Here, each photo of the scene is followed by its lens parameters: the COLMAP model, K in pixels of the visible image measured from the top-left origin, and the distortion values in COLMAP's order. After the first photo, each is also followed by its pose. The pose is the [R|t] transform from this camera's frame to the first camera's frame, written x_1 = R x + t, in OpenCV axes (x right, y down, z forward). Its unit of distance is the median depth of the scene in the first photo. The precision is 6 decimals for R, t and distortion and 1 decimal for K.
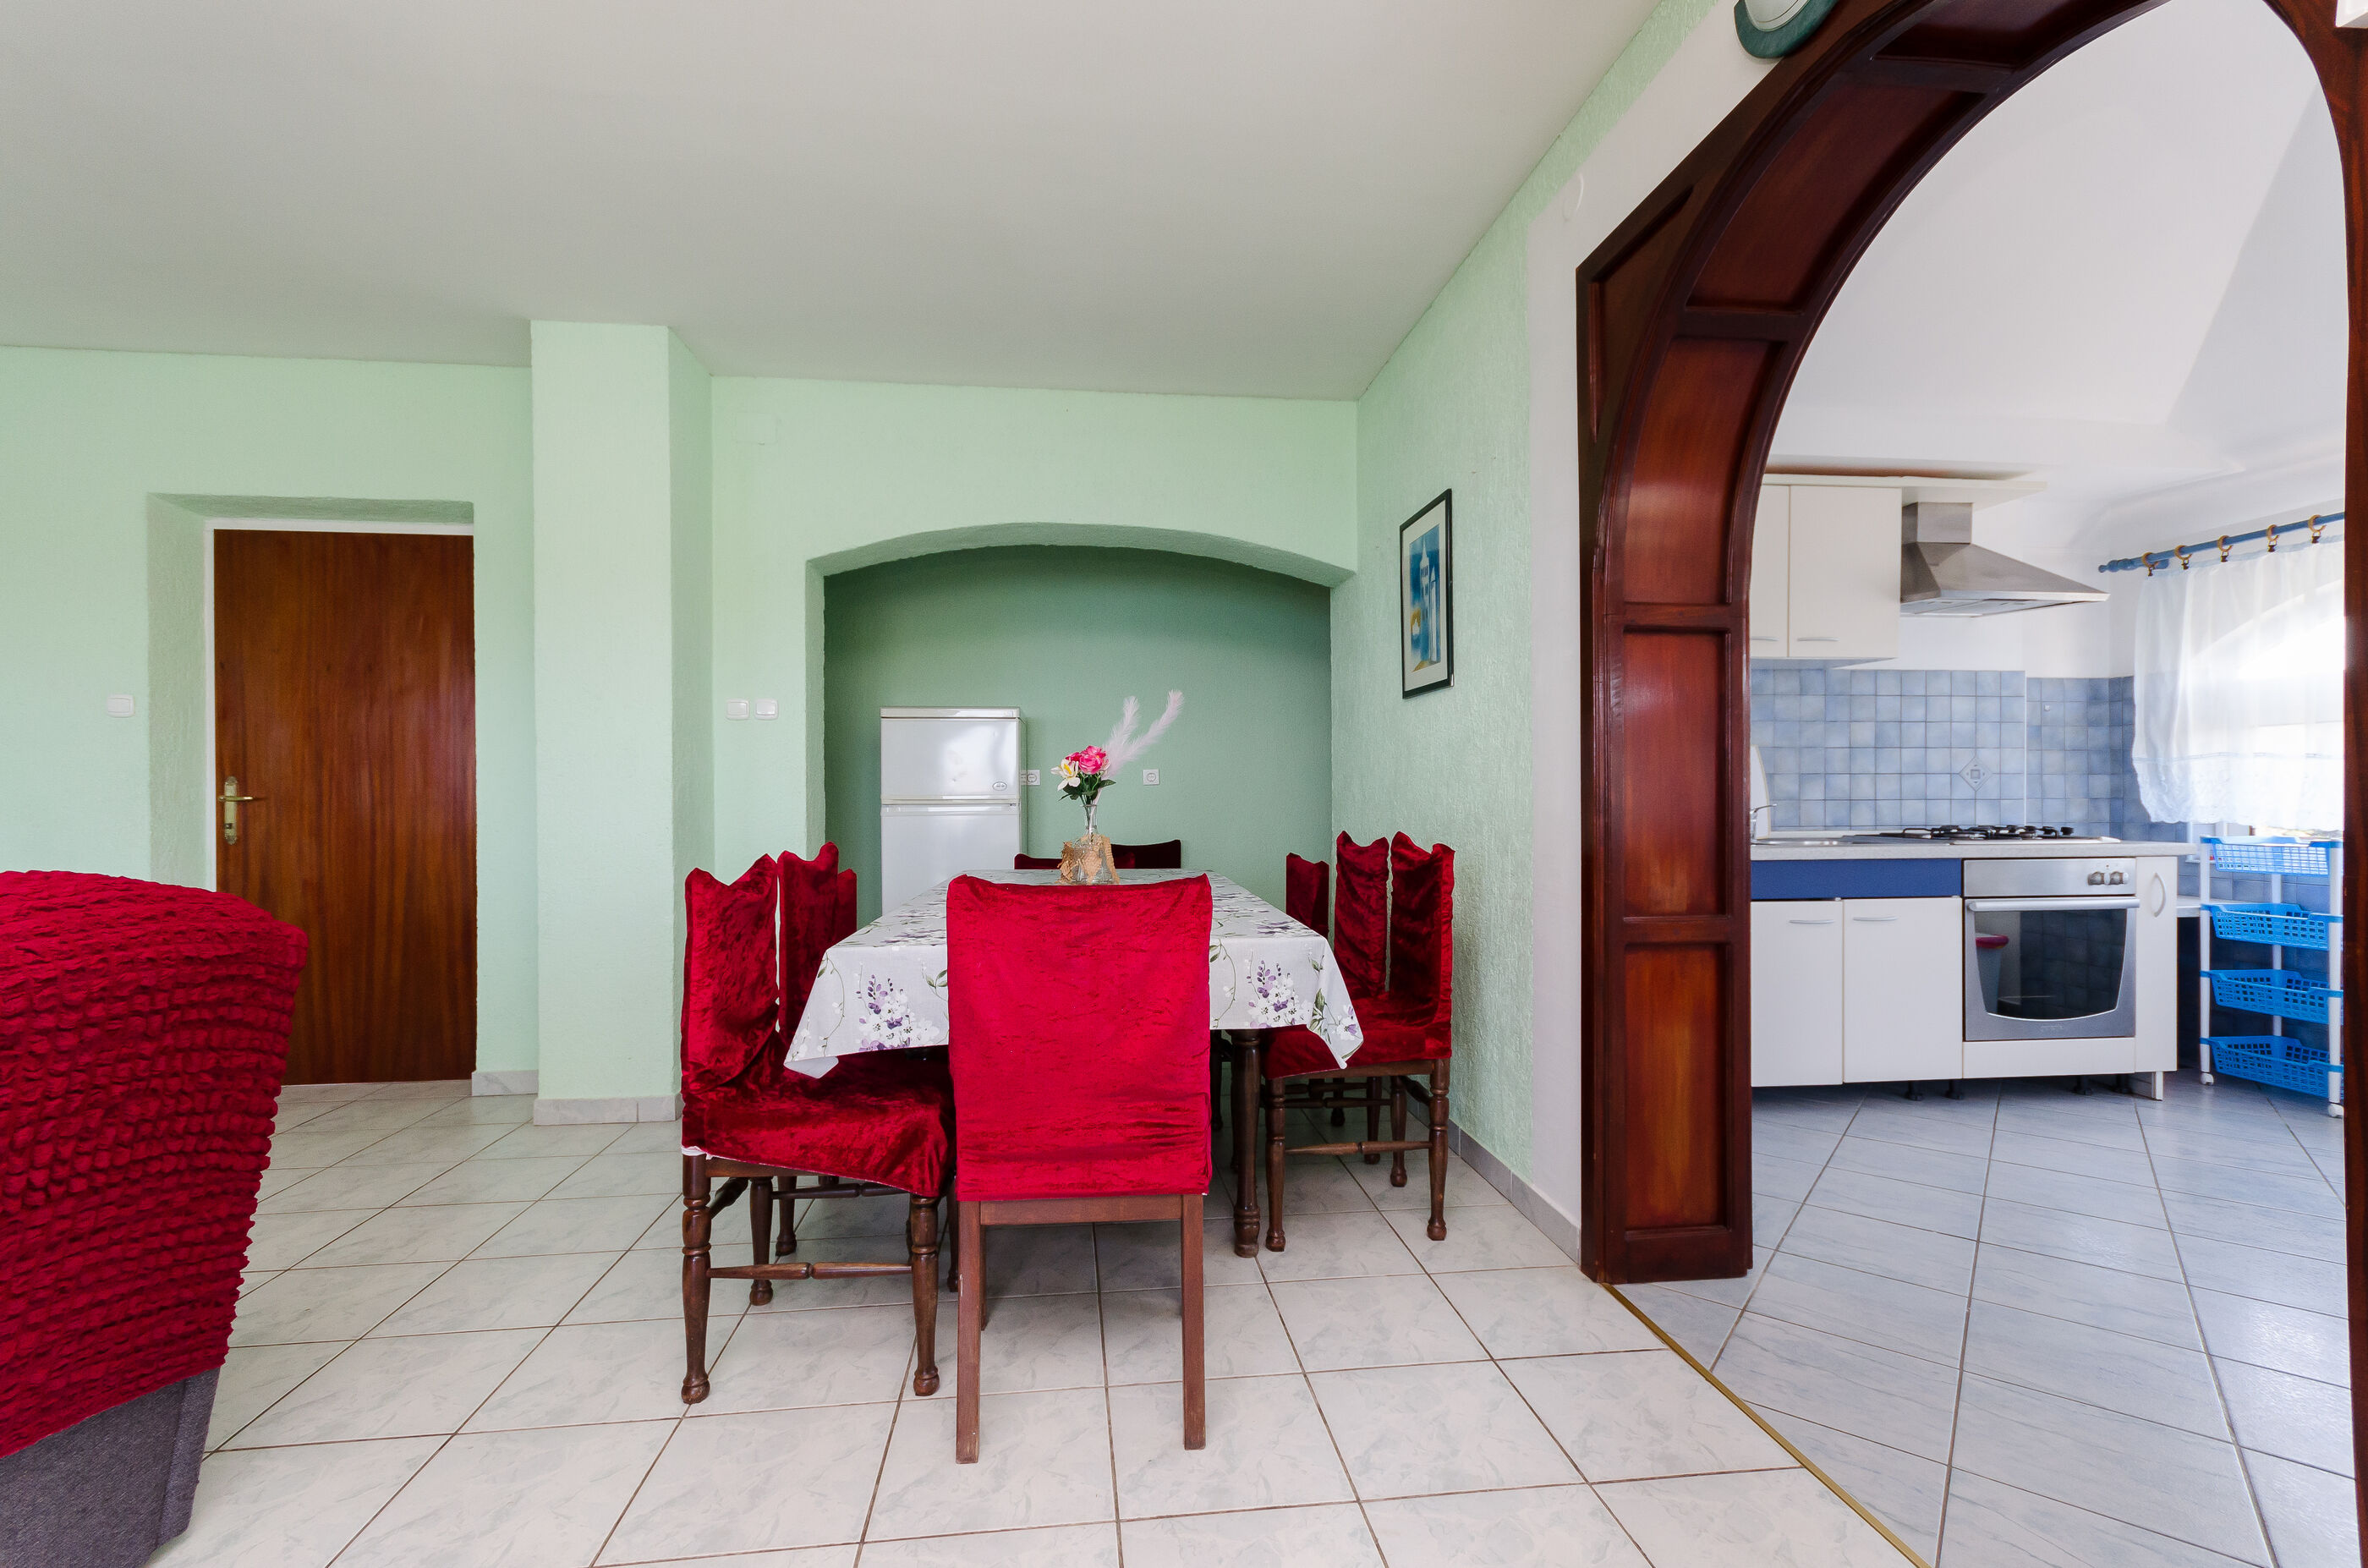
lens RADIAL K [[1067.4, 0, 1171.7], [0, 1067.4, 784.0], [0, 0, 1]] dist [0.005651, 0.001190]
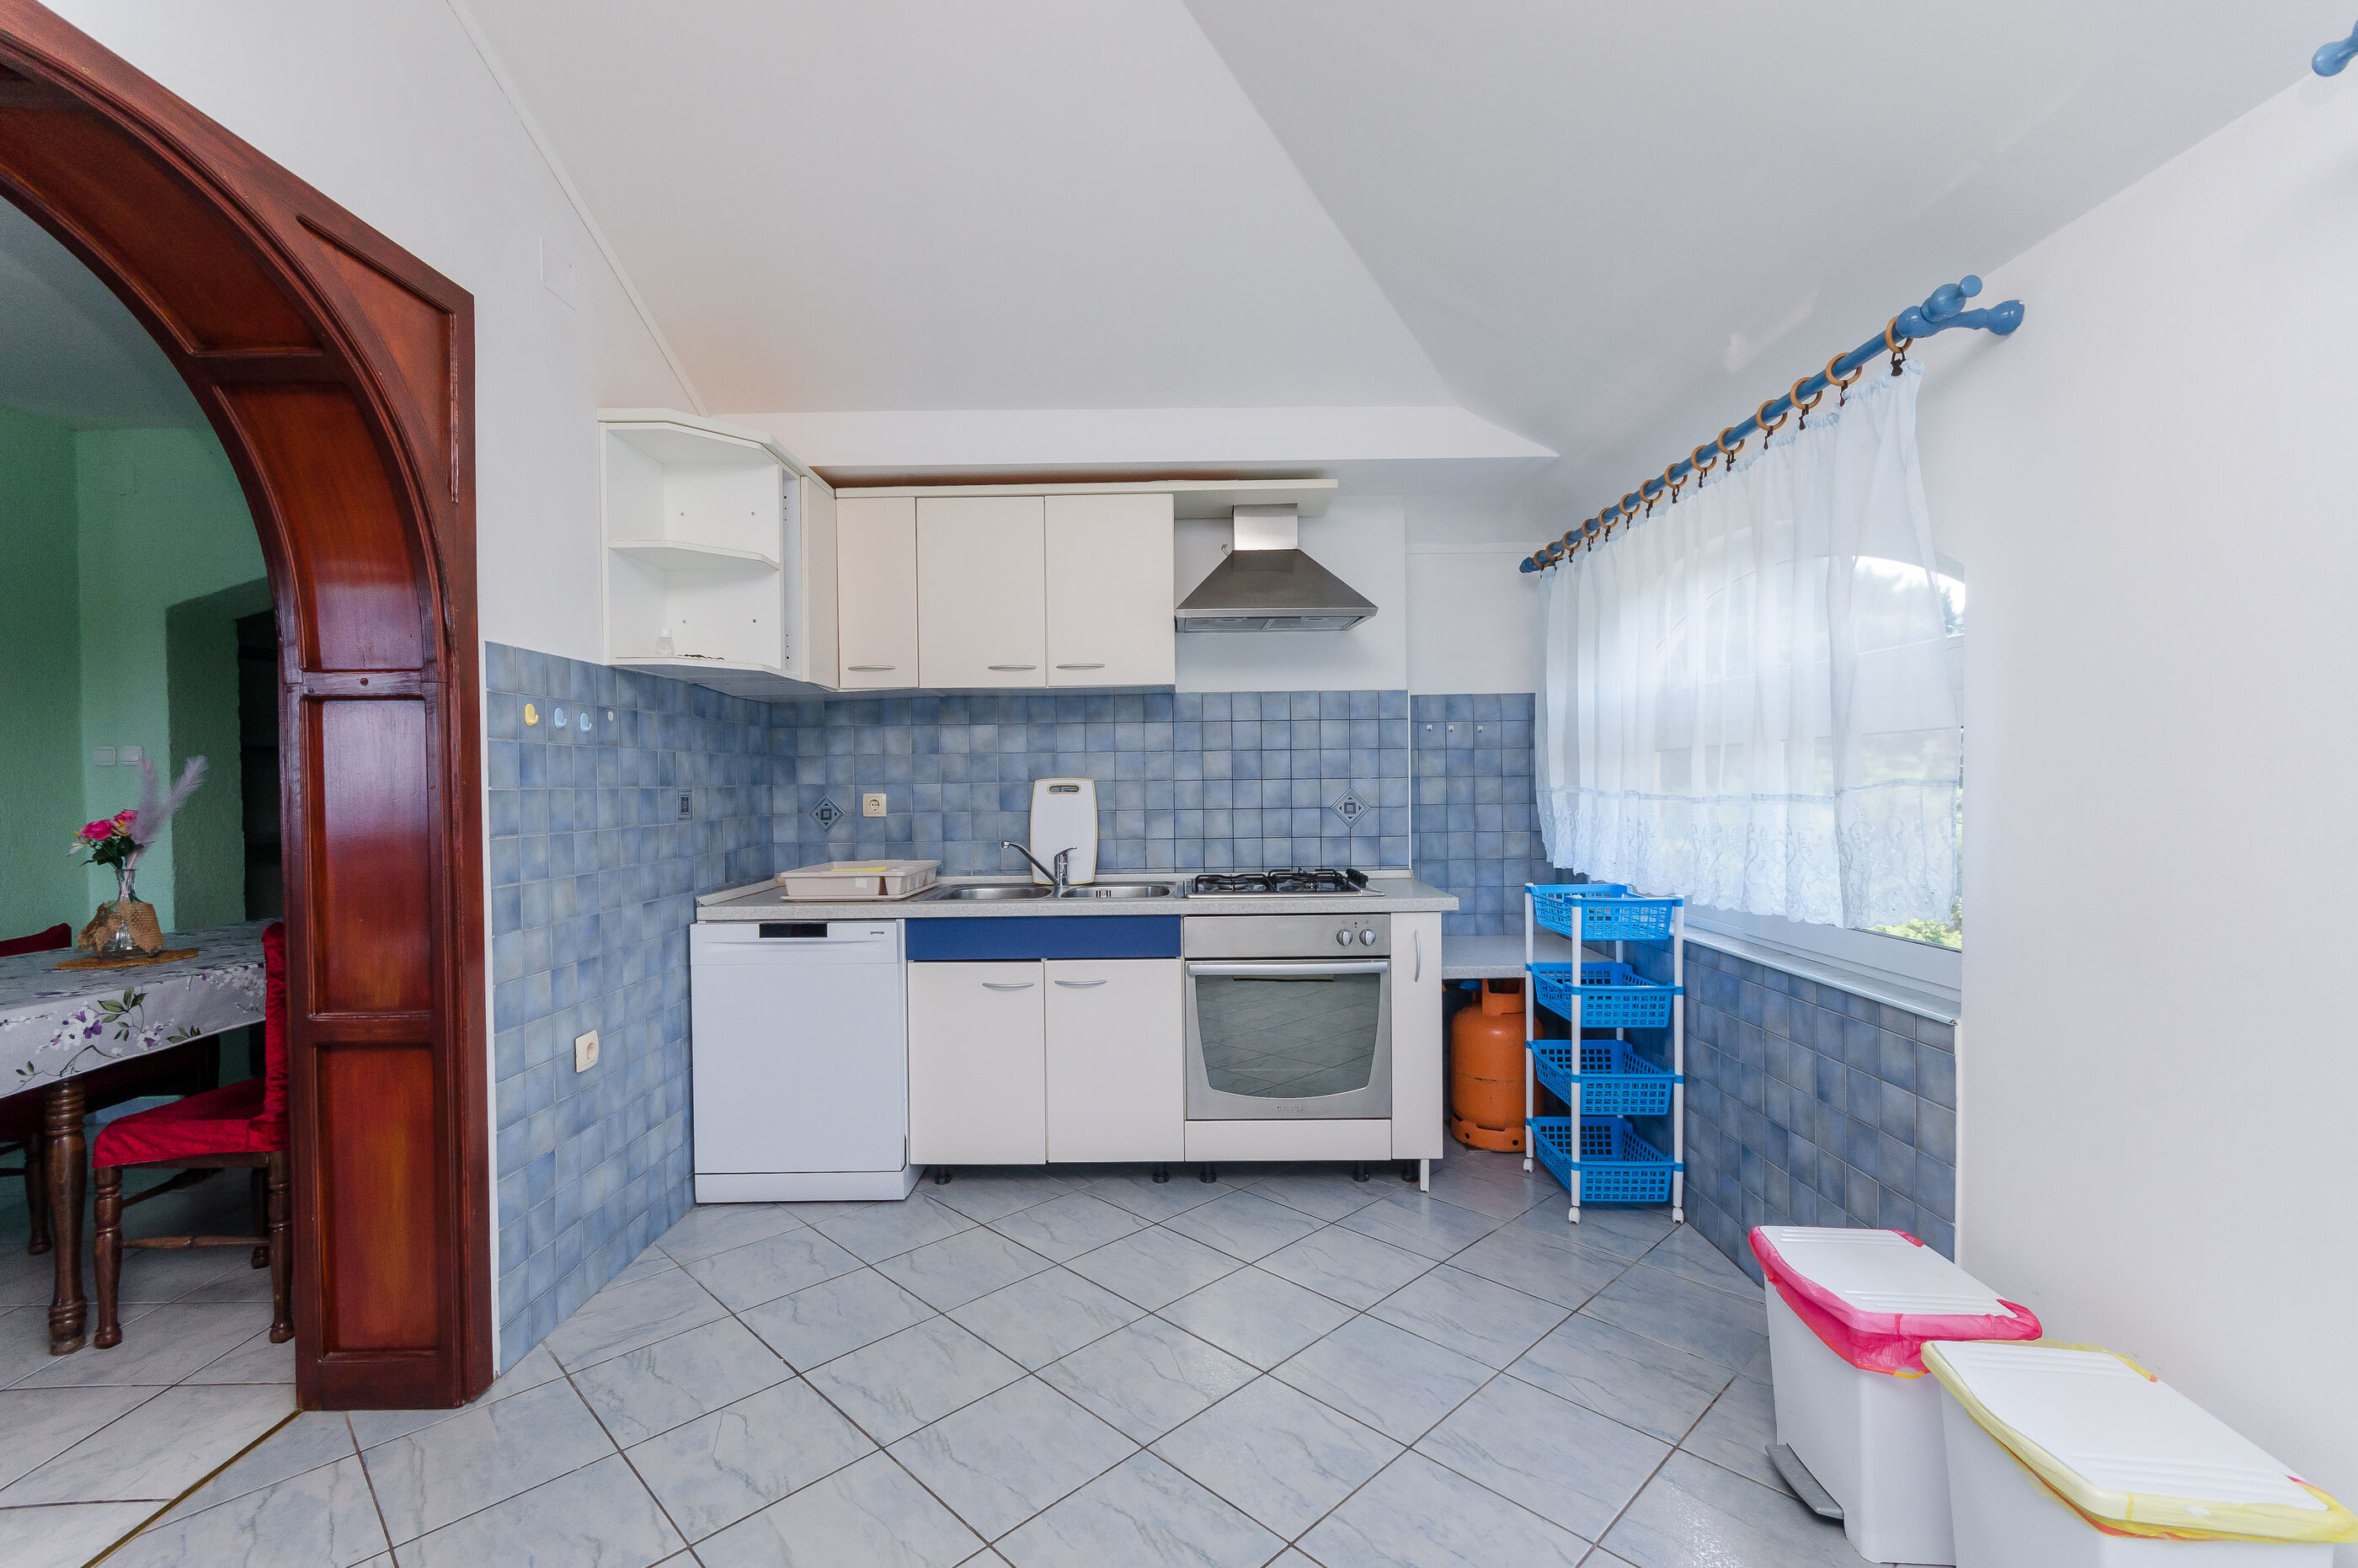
lens RADIAL K [[1062.8, 0, 1173.5], [0, 1062.8, 797.9], [0, 0, 1]] dist [0.005651, 0.001190]
pose [[0.992280, -0.006087, -0.123870, 0.722840], [0.009485, 0.999594, 0.026855, -0.043302], [0.123656, -0.027822, 0.991935, 0.113323]]
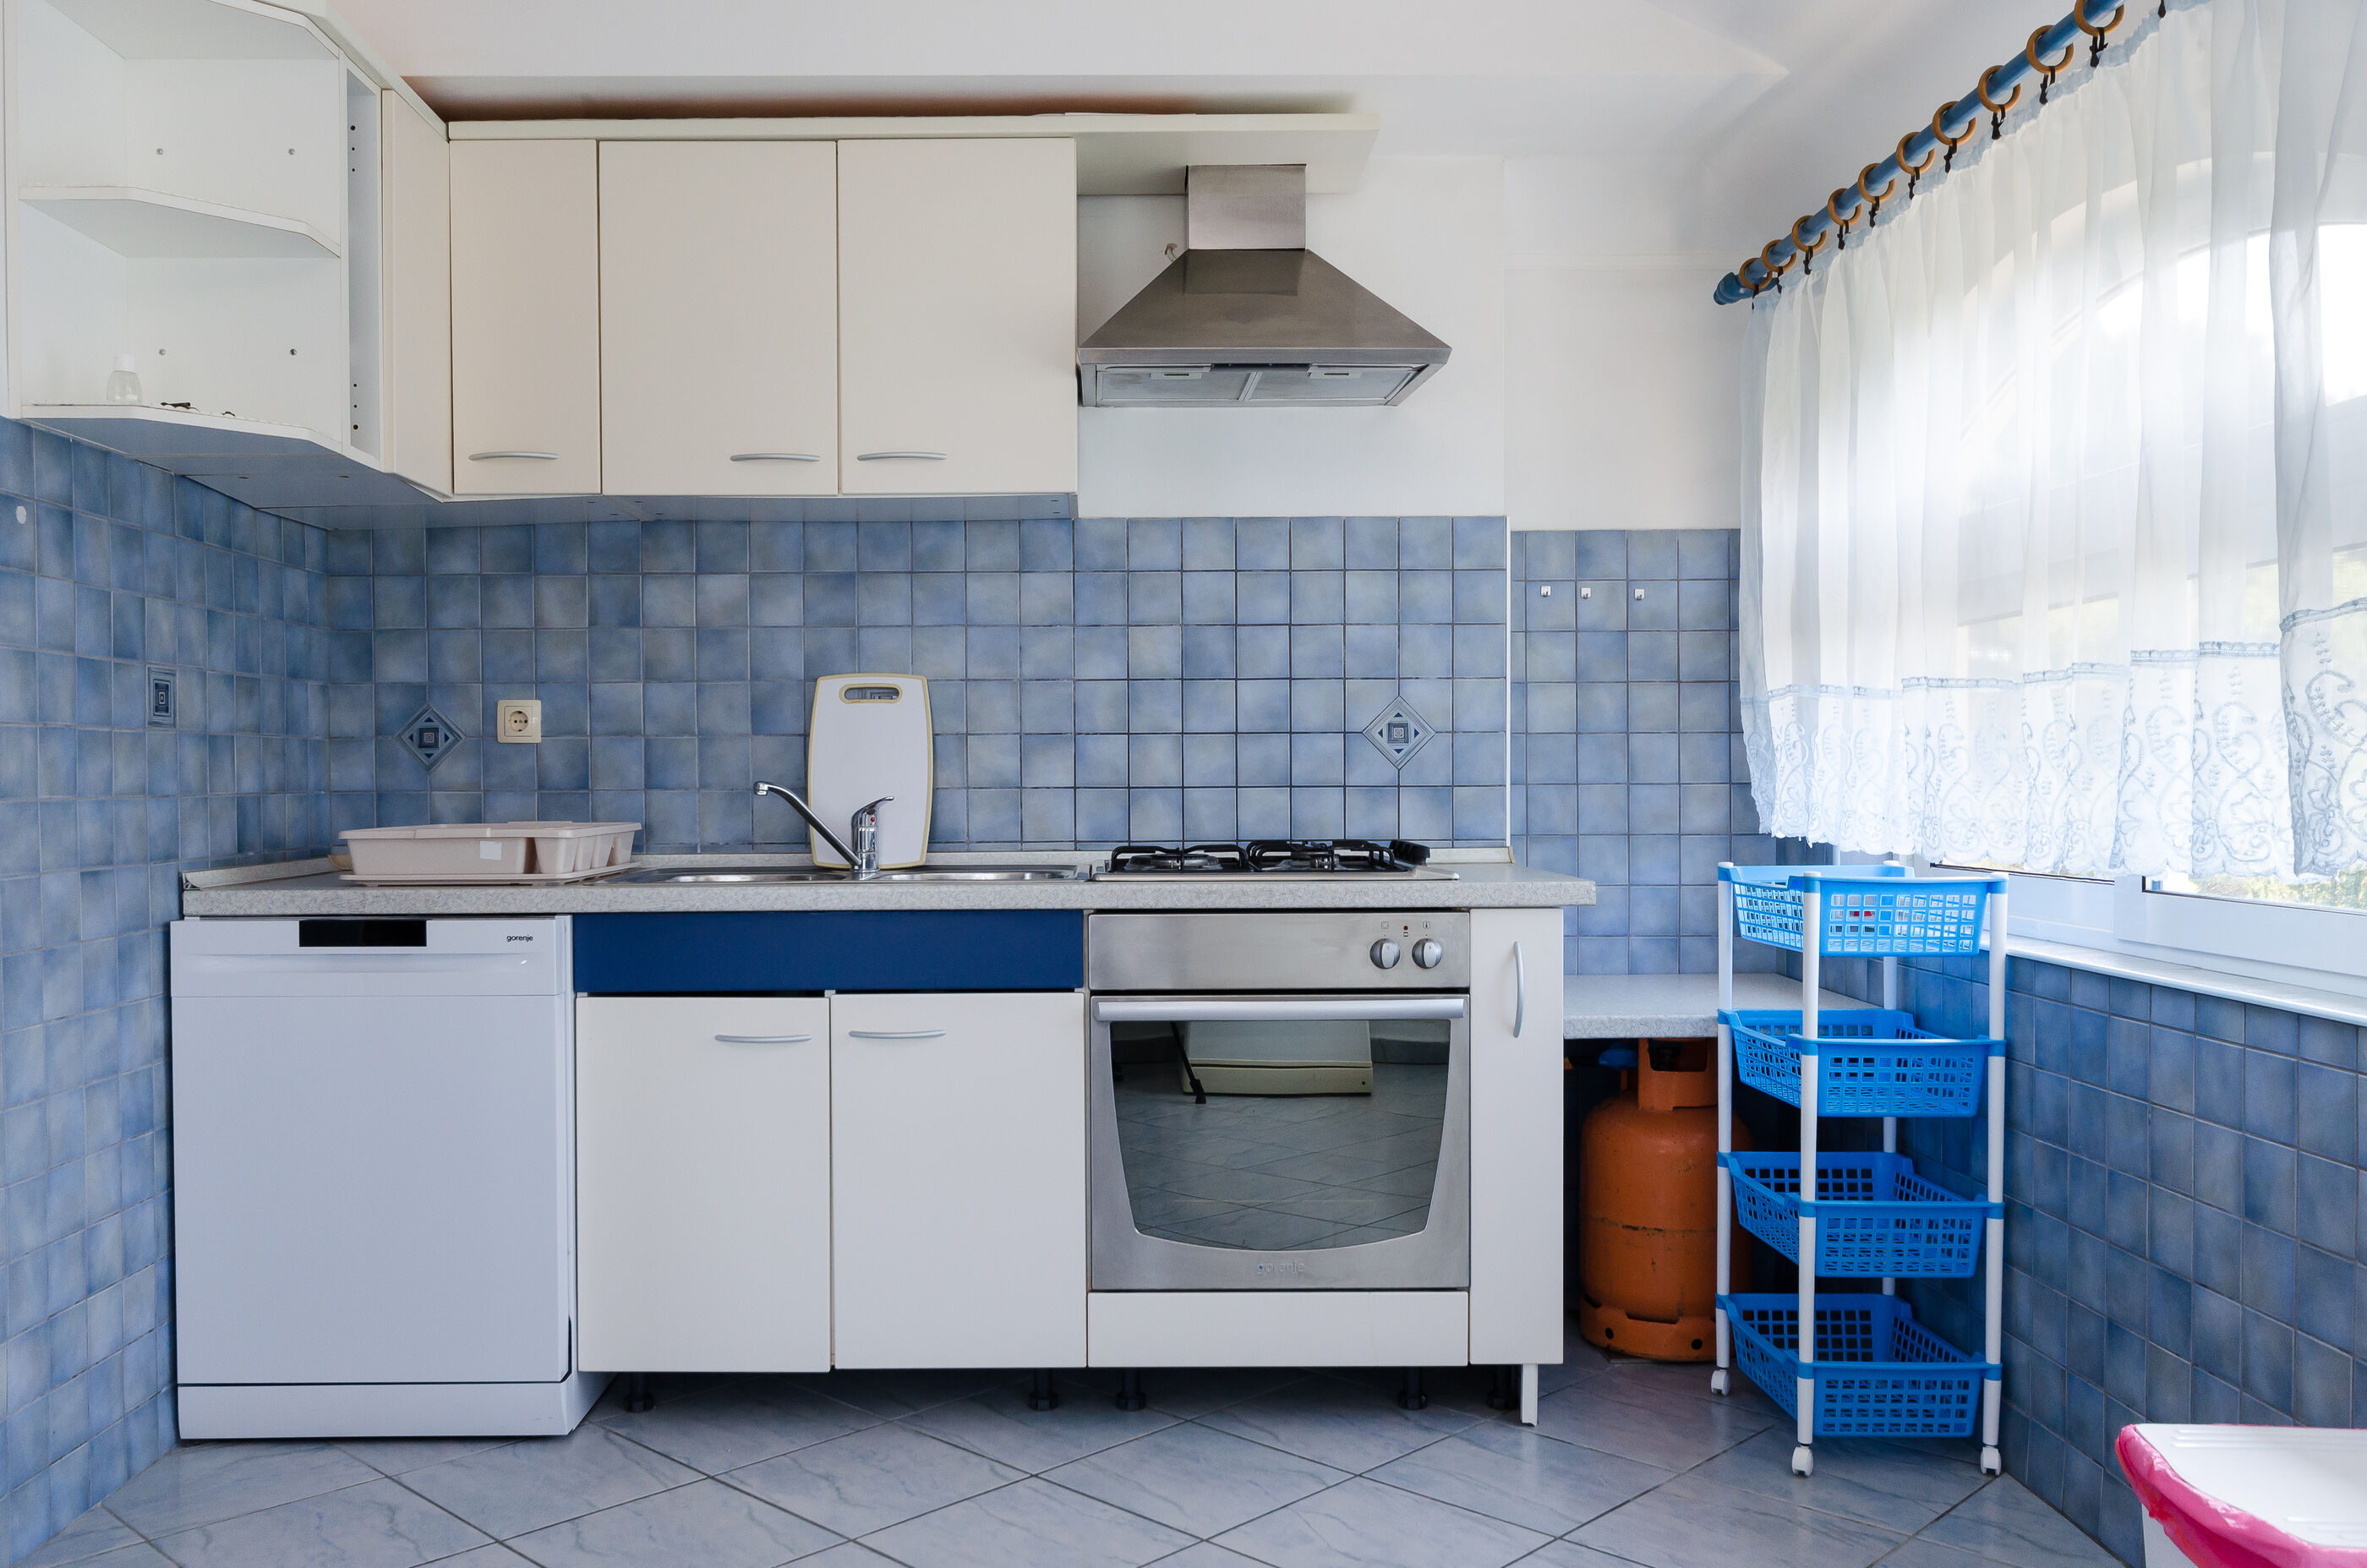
lens RADIAL K [[1947.3, 0, 1109.1], [0, 1947.3, 808.8], [0, 0, 1]] dist [0.007805, -0.025338]
pose [[0.993824, 0.001367, -0.110959, 0.726590], [0.001927, 0.999561, 0.029581, -0.001582], [0.110951, -0.029612, 0.993385, 0.119866]]
